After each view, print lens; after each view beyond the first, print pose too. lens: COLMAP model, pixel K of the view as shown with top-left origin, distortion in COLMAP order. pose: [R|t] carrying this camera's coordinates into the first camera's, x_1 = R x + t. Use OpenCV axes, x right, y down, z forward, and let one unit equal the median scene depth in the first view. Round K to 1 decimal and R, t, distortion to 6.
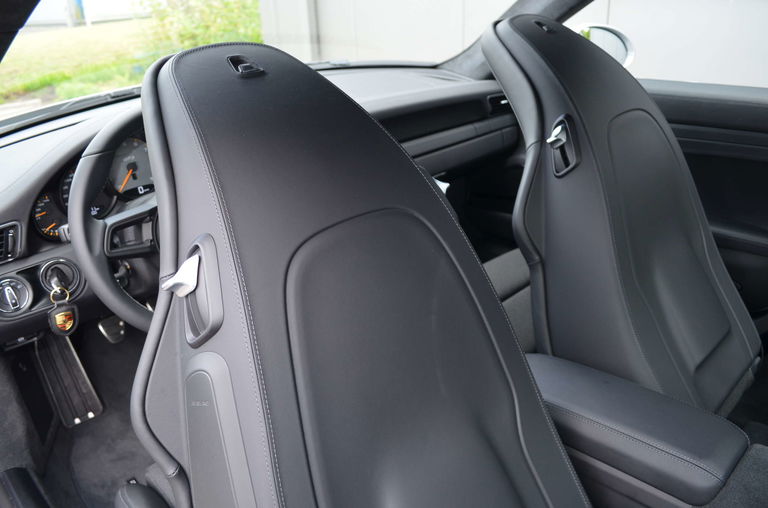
lens RADIAL K [[616.6, 0, 383.5], [0, 616.6, 255.9], [0, 0, 1]] dist [-0.054828, 0.005610]
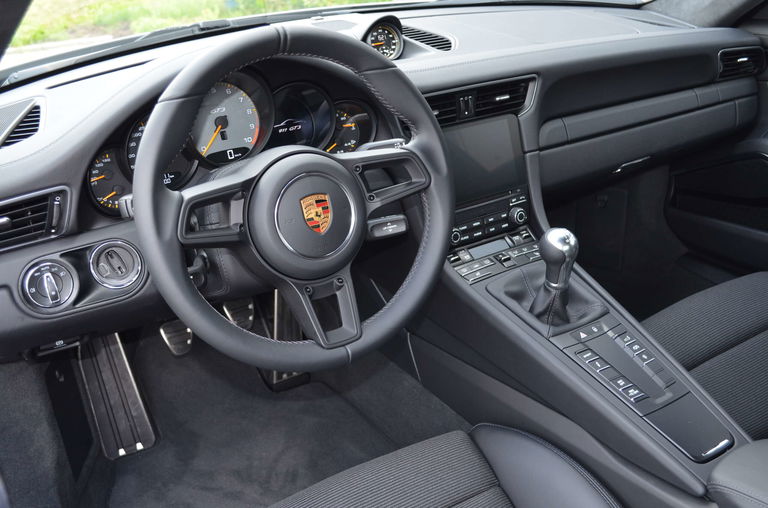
lens RADIAL K [[795.4, 0, 384.4], [0, 795.4, 251.2], [0, 0, 1]] dist [-0.020252, 0.000000]
pose [[0.982814, 0.079510, -0.166598, -0.049143], [-0.080909, 0.996720, -0.001617, -0.005963], [0.165923, 0.015068, 0.986024, 0.095509]]
